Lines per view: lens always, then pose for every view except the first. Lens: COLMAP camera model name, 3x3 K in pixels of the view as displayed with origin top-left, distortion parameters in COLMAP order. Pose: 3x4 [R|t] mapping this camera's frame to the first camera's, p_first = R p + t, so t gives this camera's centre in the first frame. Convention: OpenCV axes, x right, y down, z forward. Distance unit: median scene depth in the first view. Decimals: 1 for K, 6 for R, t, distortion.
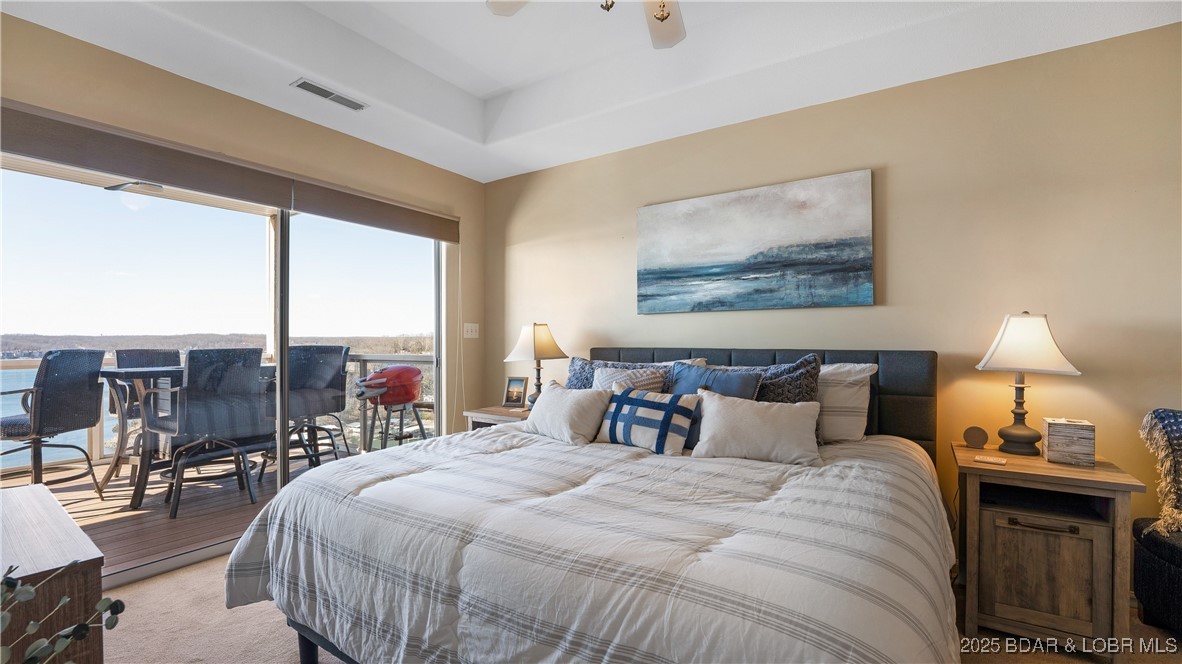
lens RADIAL K [[482.6, 0, 588.9], [0, 482.6, 335.3], [0, 0, 1]] dist [0.000803, 0.000486]
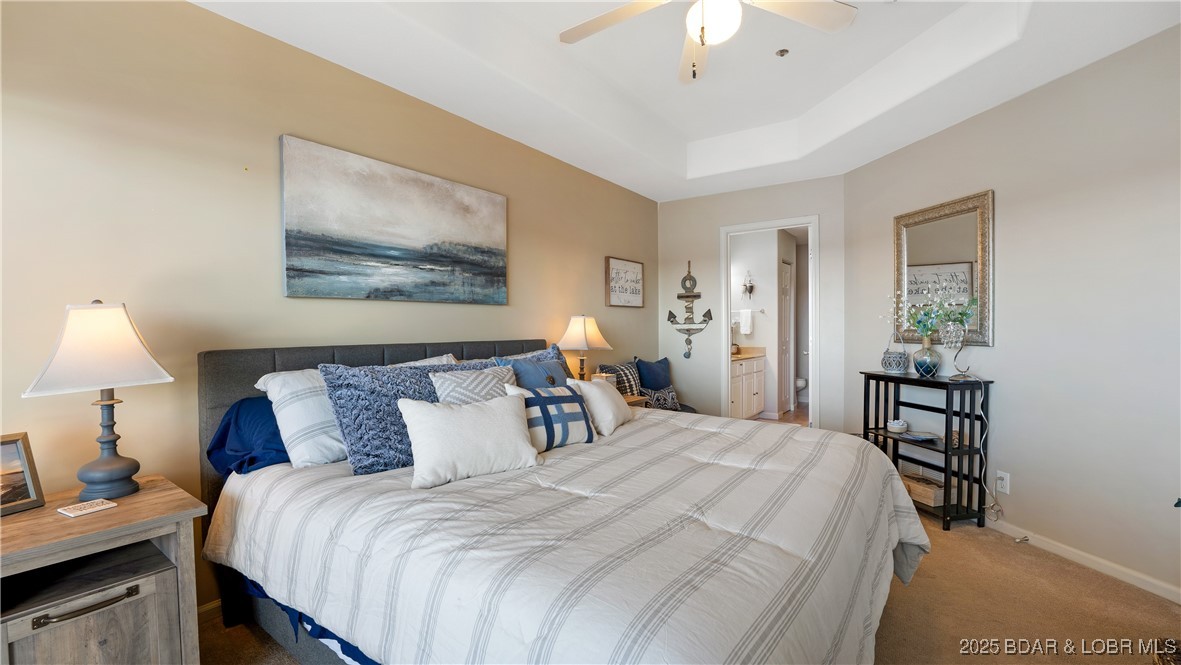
lens RADIAL K [[482.2, 0, 588.4], [0, 482.2, 335.8], [0, 0, 1]] dist [0.000803, 0.000486]
pose [[0.087216, -0.009527, 0.996144, -0.581367], [0.008754, 0.999923, 0.008797, 0.008220], [-0.996151, 0.007953, 0.087293, 0.599816]]
